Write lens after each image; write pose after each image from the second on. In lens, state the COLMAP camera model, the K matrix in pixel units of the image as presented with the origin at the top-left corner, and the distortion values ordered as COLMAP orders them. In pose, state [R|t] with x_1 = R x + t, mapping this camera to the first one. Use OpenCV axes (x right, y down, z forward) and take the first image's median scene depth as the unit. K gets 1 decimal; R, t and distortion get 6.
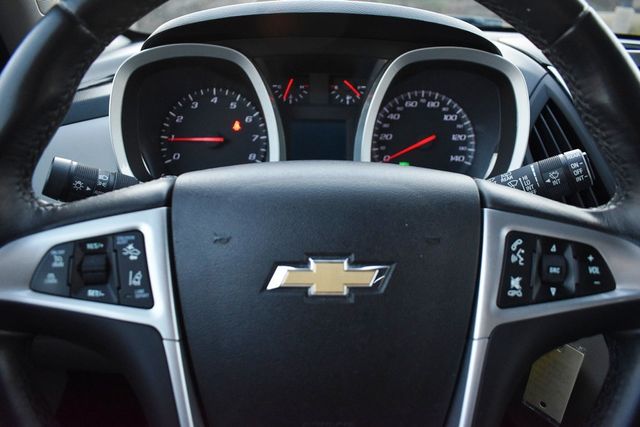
lens RADIAL K [[483.0, 0, 320.0], [0, 483.0, 213.5], [0, 0, 1]] dist [-0.100008, 0.002509]
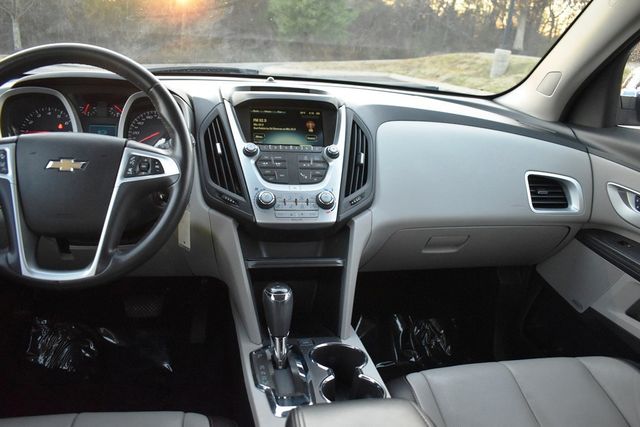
lens RADIAL K [[500.5, 0, 320.0], [0, 500.5, 213.5], [0, 0, 1]] dist [-0.091106, 0.004765]
pose [[0.982080, -0.001569, 0.188458, 1.025836], [0.014627, 0.997584, -0.067917, 0.677035], [-0.187896, 0.069456, 0.979730, -2.369634]]
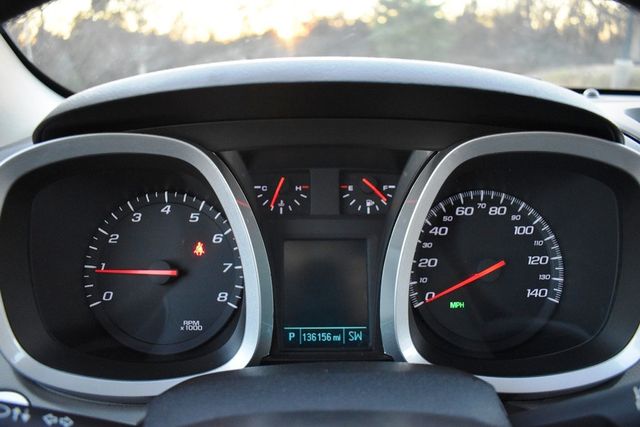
lens RADIAL K [[483.0, 0, 320.0], [0, 483.0, 213.5], [0, 0, 1]] dist [-0.100008, 0.002509]
pose [[0.999823, -0.012368, -0.014184, 0.001839], [0.010684, 0.993517, -0.113180, -0.308913], [0.015492, 0.113008, 0.993473, 0.693013]]
